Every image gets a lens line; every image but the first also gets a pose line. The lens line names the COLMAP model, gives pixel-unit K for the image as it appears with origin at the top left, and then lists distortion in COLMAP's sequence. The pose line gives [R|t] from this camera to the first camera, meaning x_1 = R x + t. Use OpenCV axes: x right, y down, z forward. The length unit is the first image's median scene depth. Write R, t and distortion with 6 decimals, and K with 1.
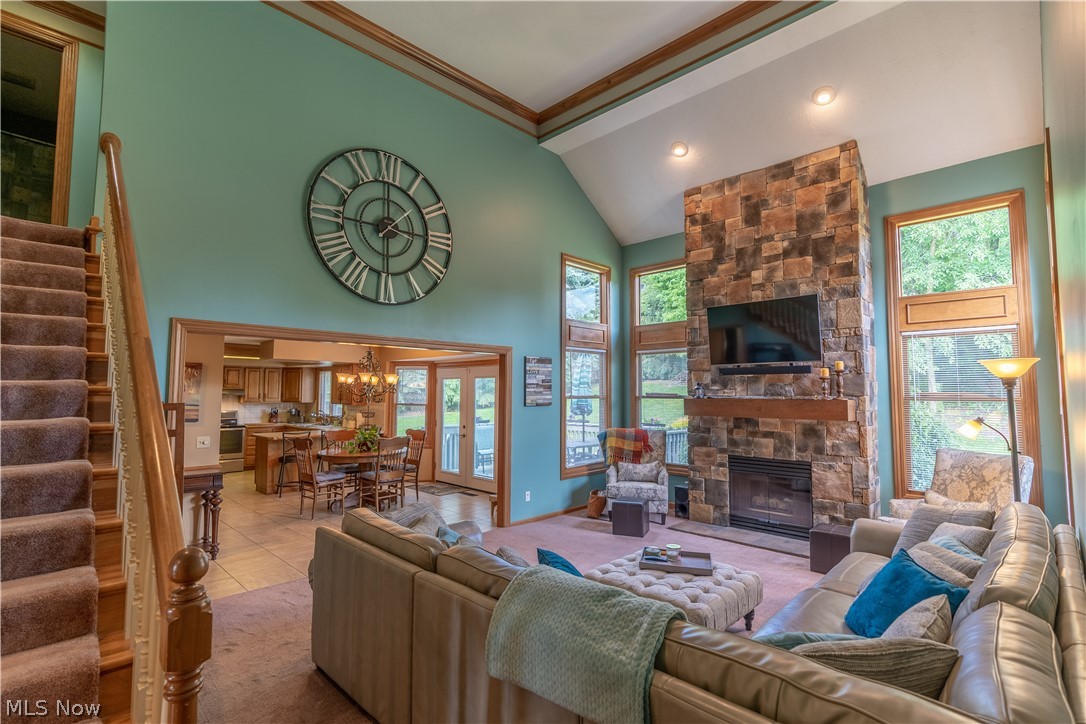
lens RADIAL K [[504.9, 0, 546.1], [0, 504.9, 358.0], [0, 0, 1]] dist [-0.009173, 0.000959]
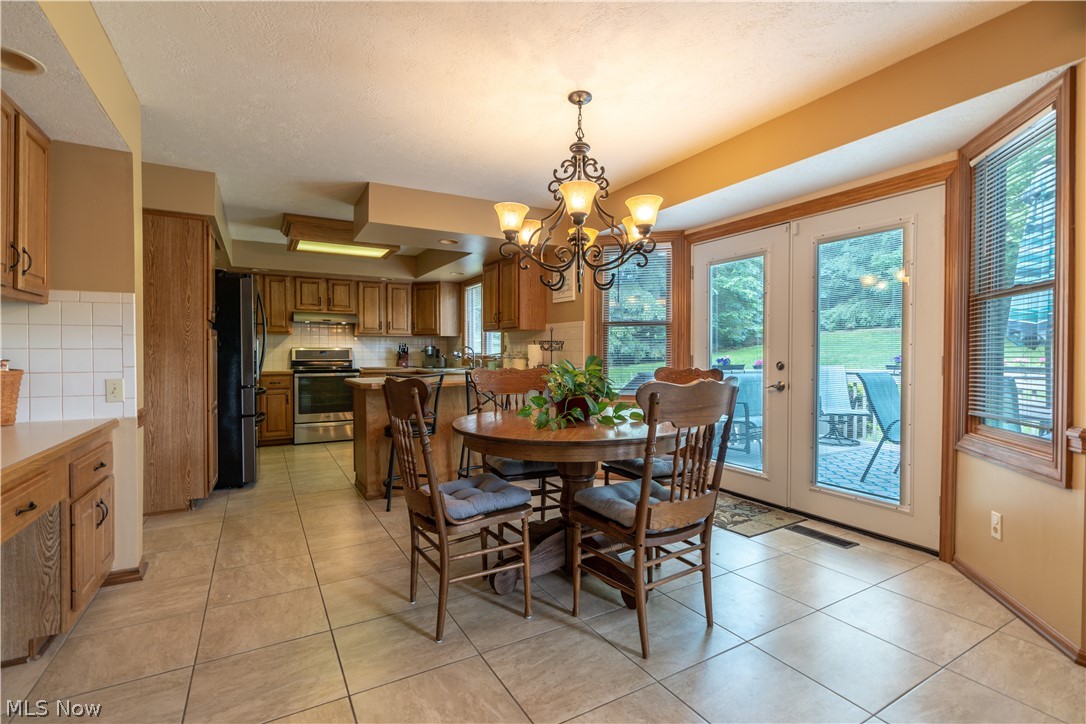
lens RADIAL K [[497.8, 0, 543.0], [0, 497.8, 362.0], [0, 0, 1]] dist [-0.002631, 0.000226]
pose [[0.960784, 0.001478, -0.277293, -0.346168], [0.021920, 0.996452, 0.081261, 0.137713], [0.276429, -0.084153, 0.957343, 0.803958]]
